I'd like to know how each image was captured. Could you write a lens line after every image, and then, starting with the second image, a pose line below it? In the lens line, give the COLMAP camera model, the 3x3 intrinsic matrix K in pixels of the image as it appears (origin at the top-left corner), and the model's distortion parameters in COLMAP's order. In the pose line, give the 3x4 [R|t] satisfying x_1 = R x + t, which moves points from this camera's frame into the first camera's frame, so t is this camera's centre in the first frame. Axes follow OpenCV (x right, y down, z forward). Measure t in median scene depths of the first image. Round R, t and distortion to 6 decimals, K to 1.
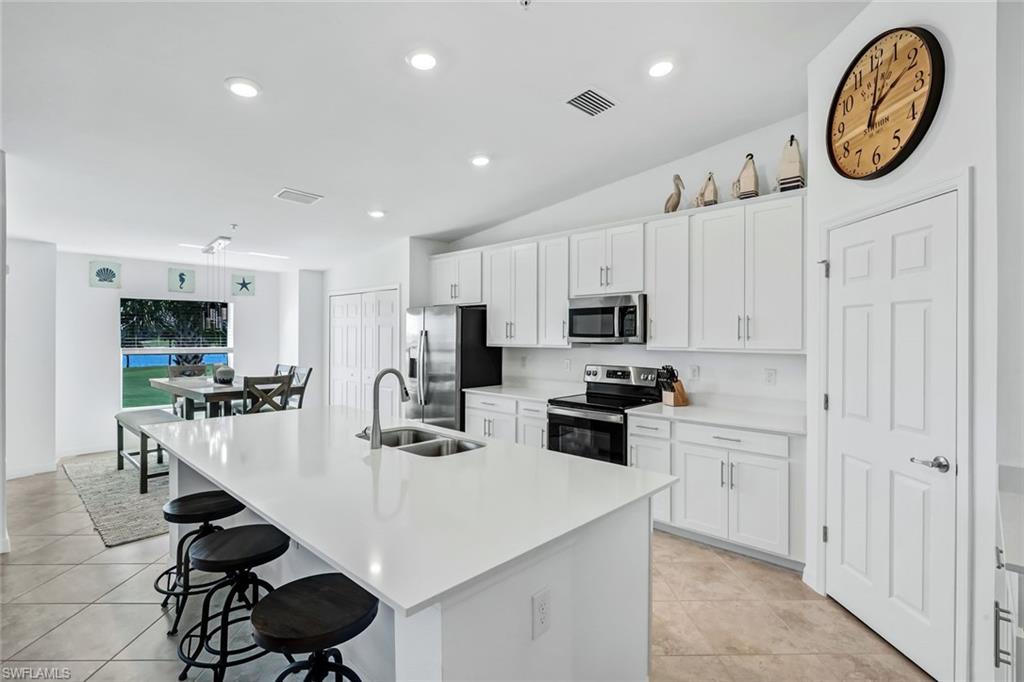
lens RADIAL K [[484.0, 0, 513.2], [0, 484.0, 334.4], [0, 0, 1]] dist [-0.000021, 0.000245]
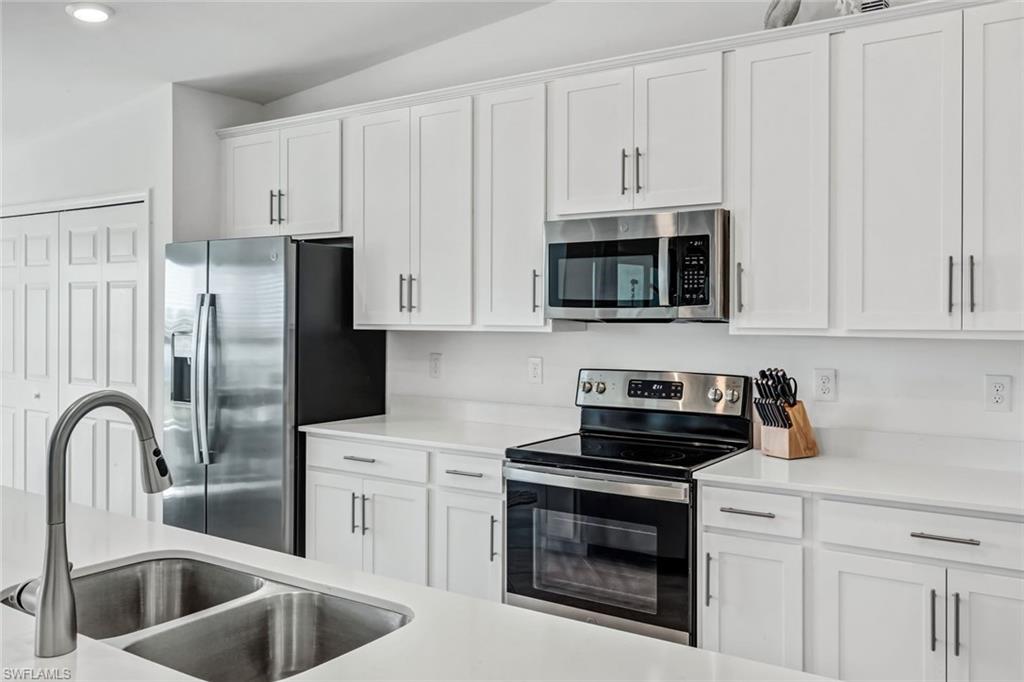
lens RADIAL K [[856.0, 0, 510.9], [0, 856.0, 321.4], [0, 0, 1]] dist [0.002398, 0.001450]
pose [[0.986685, -0.000954, 0.162643, -0.046625], [-0.000594, 0.999955, 0.009469, 0.010967], [-0.162645, -0.009439, 0.986640, 0.224347]]
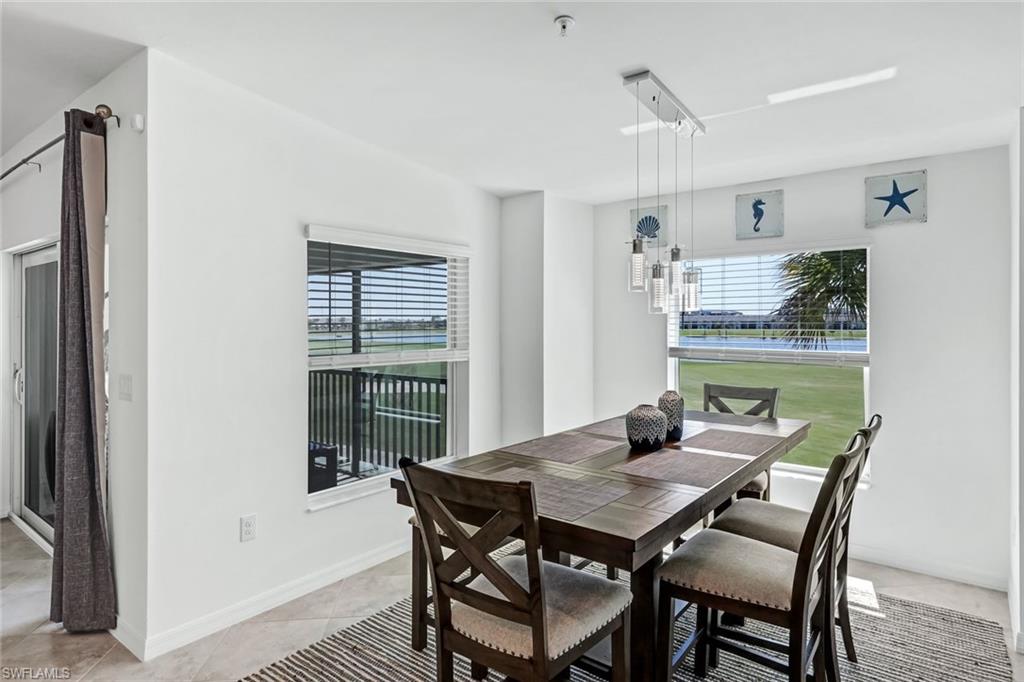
lens RADIAL K [[574.0, 0, 512.0], [0, 574.0, 324.7], [0, 0, 1]] dist [0.001773, 0.000708]
pose [[0.085498, -0.001227, -0.996338, -0.173339], [0.004388, 0.999990, -0.000855, 0.001519], [0.996329, -0.004299, 0.085503, 1.029510]]
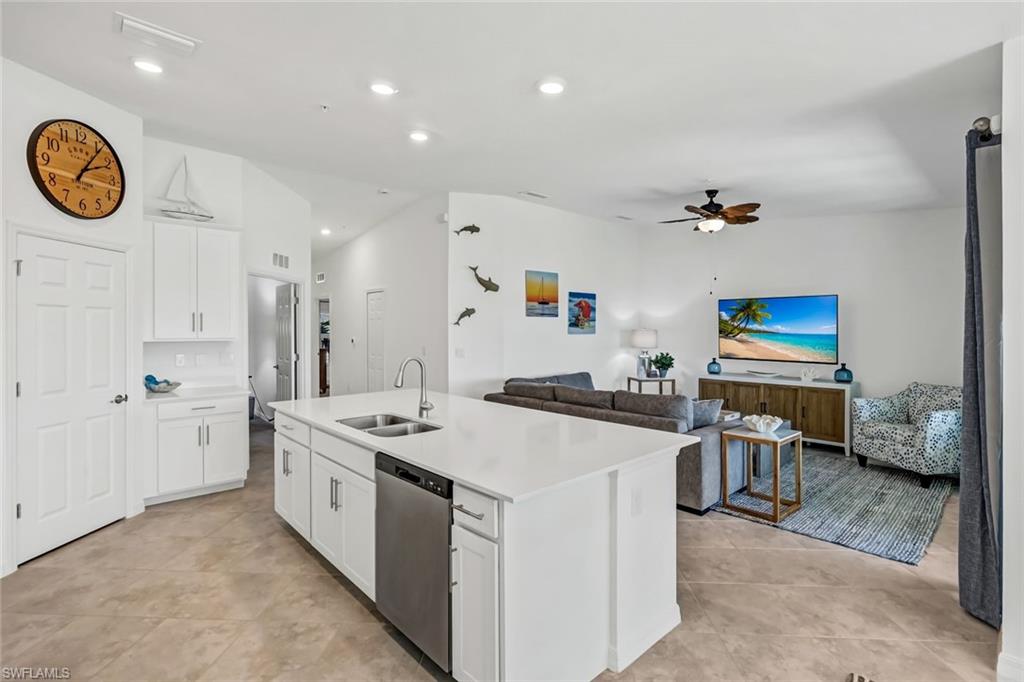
lens RADIAL K [[484.0, 0, 513.2], [0, 484.0, 334.4], [0, 0, 1]] dist [-0.000021, 0.000245]
pose [[-0.995726, -0.002708, 0.092320, -0.347395], [-0.002328, 0.999988, 0.004224, 0.004134], [-0.092330, 0.003991, -0.995720, 1.225044]]
